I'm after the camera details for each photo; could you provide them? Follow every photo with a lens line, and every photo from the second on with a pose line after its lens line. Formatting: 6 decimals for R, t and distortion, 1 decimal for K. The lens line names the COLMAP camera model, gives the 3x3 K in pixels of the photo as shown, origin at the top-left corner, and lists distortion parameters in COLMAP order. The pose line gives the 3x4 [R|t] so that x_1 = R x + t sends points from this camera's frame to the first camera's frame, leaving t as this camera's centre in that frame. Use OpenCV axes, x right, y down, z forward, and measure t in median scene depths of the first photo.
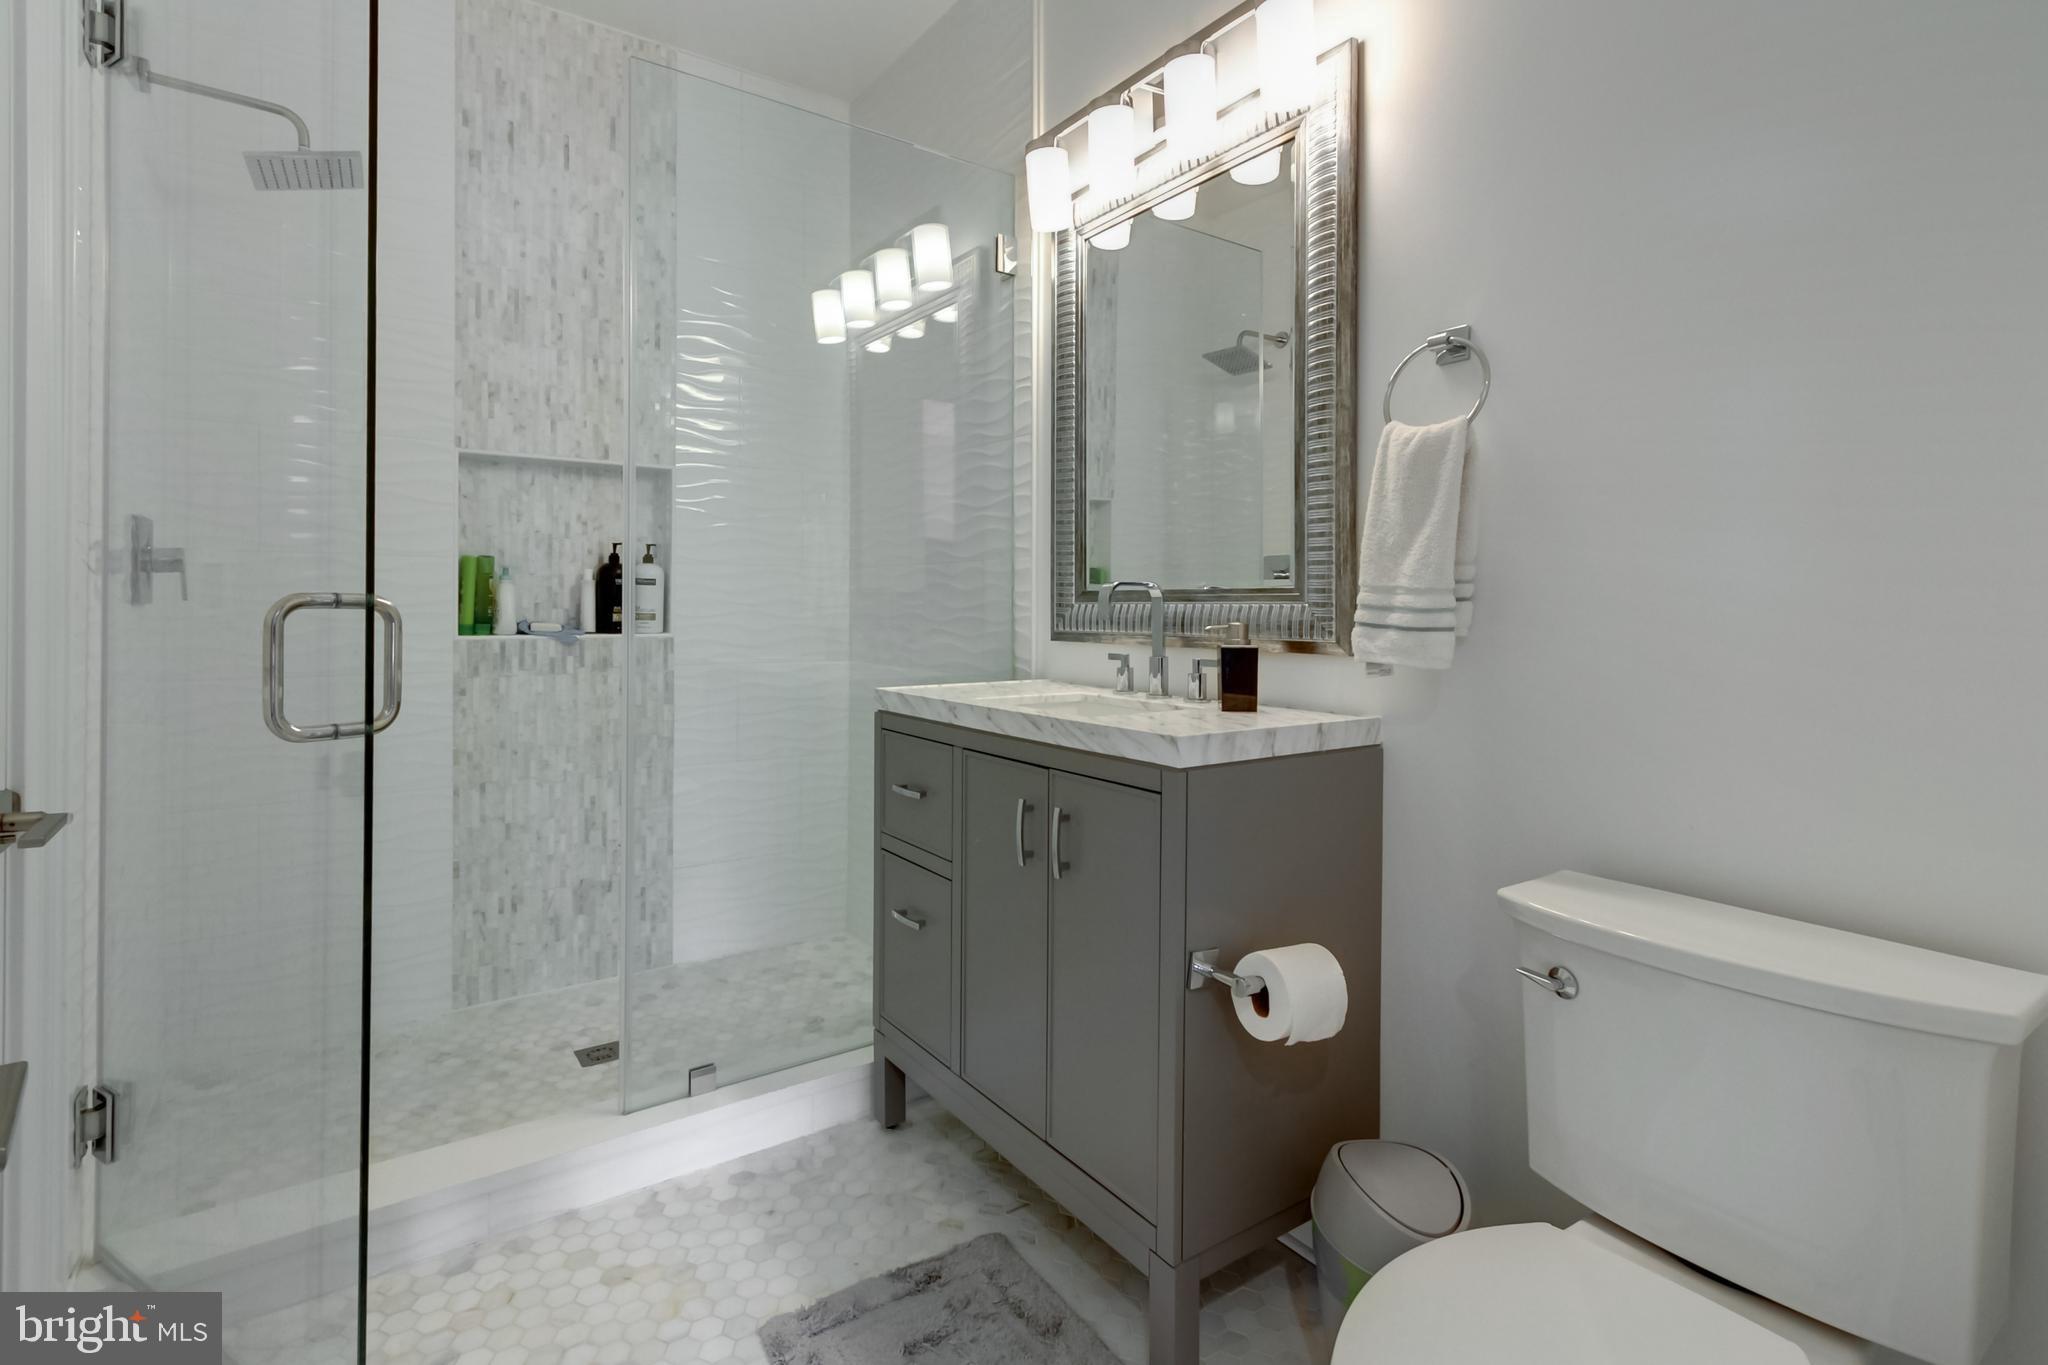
lens RADIAL K [[941.4, 0, 1002.1], [0, 941.4, 608.2], [0, 0, 1]] dist [0.007912, -0.003045]
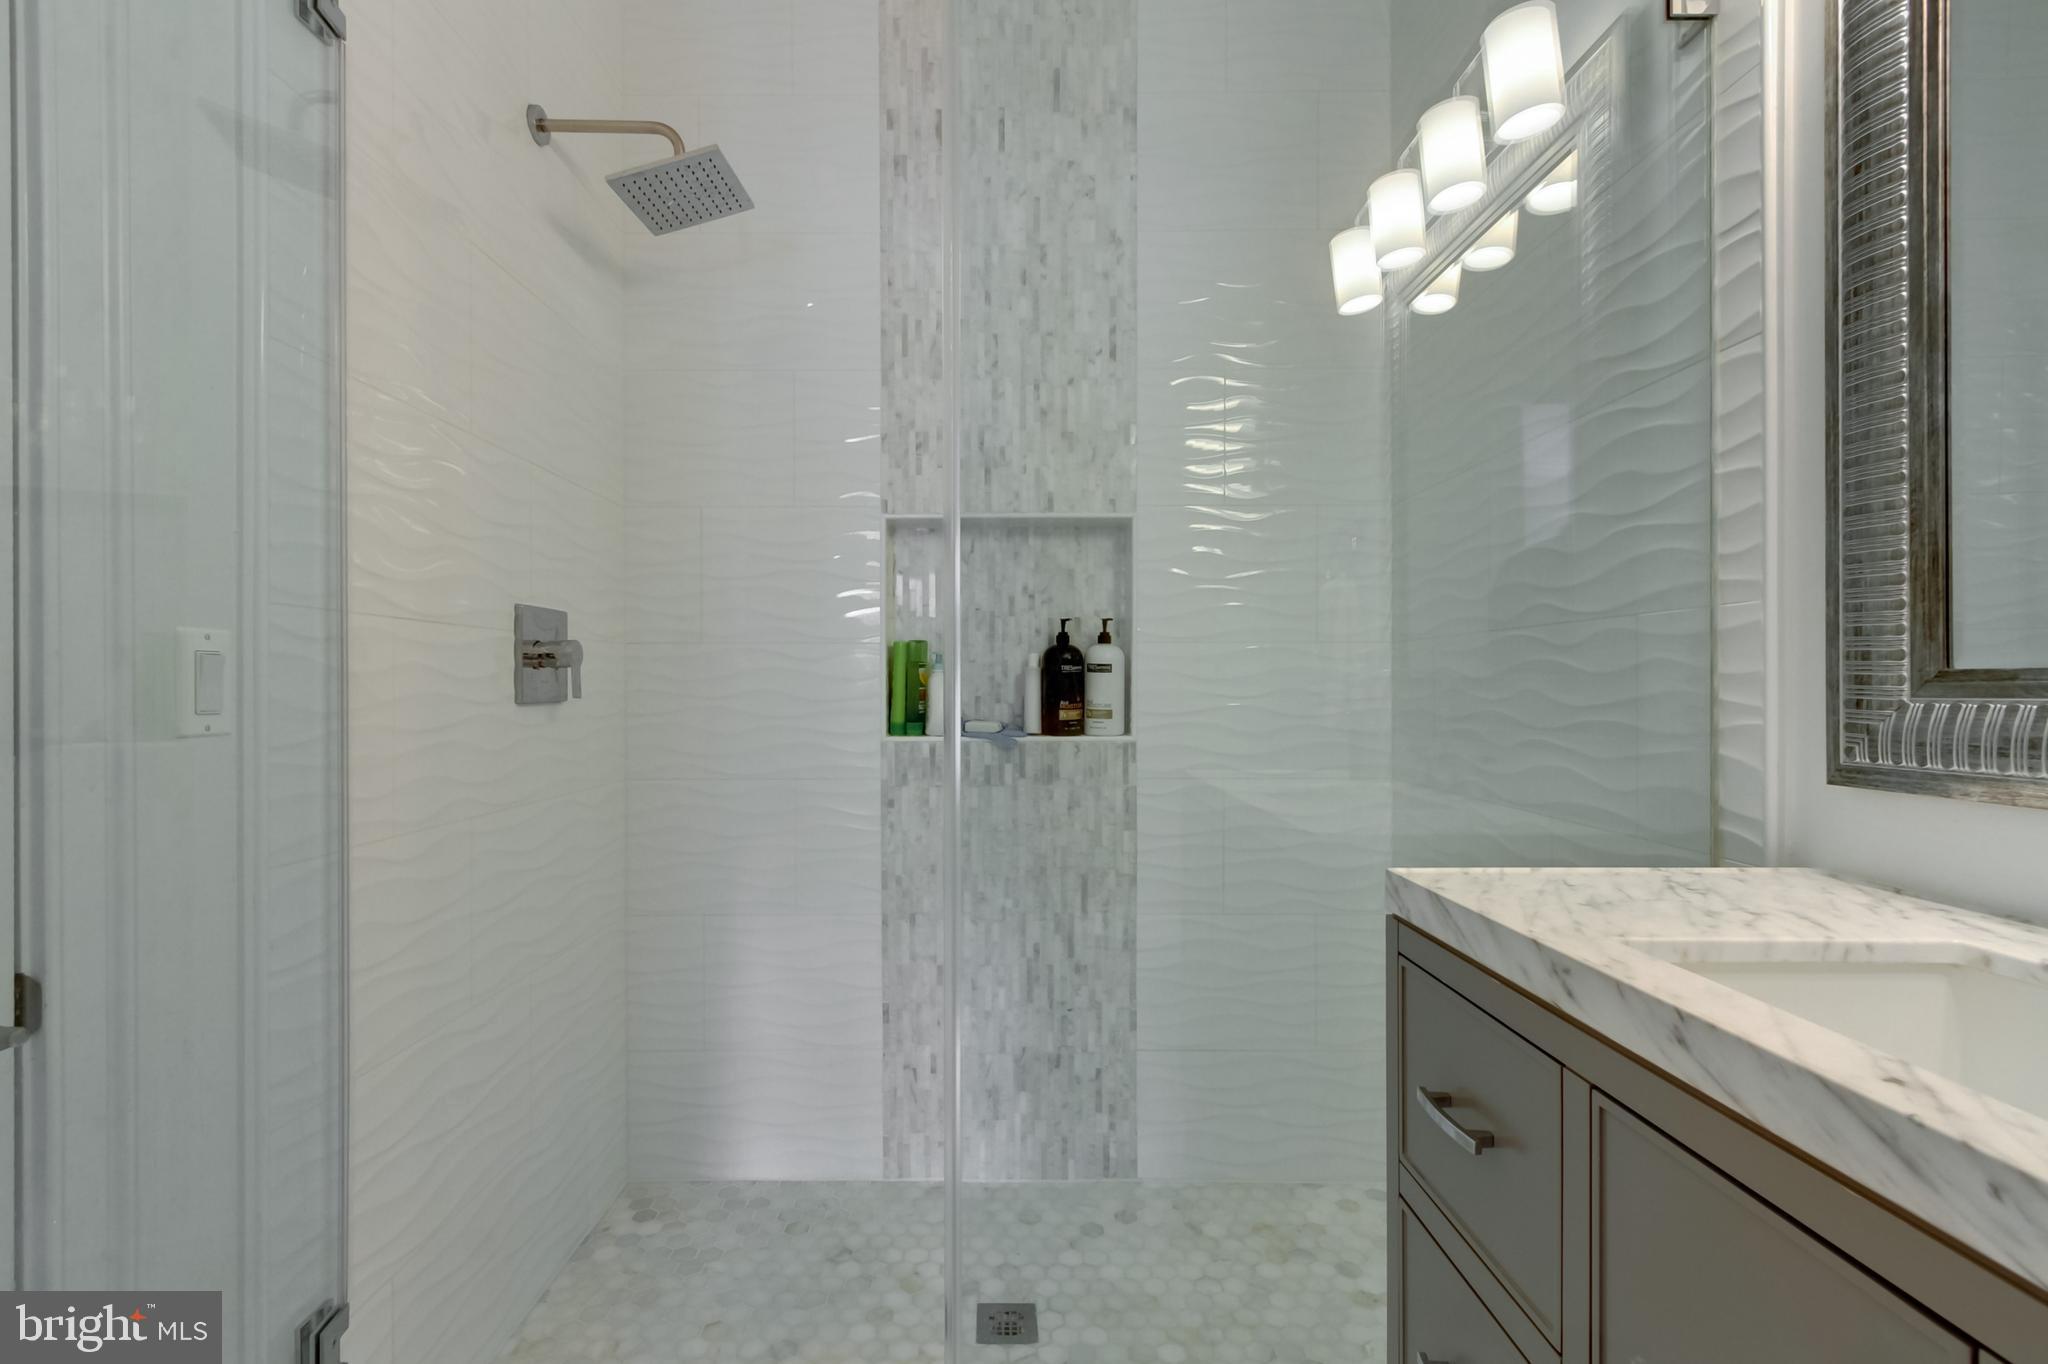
lens RADIAL K [[941.4, 0, 1005.1], [0, 941.4, 692.5], [0, 0, 1]] dist [0.007912, -0.003045]
pose [[0.826520, -0.004600, -0.562888, -0.013807], [0.004058, 0.999989, -0.002213, -0.007298], [0.562892, -0.000455, 0.826530, 0.344602]]
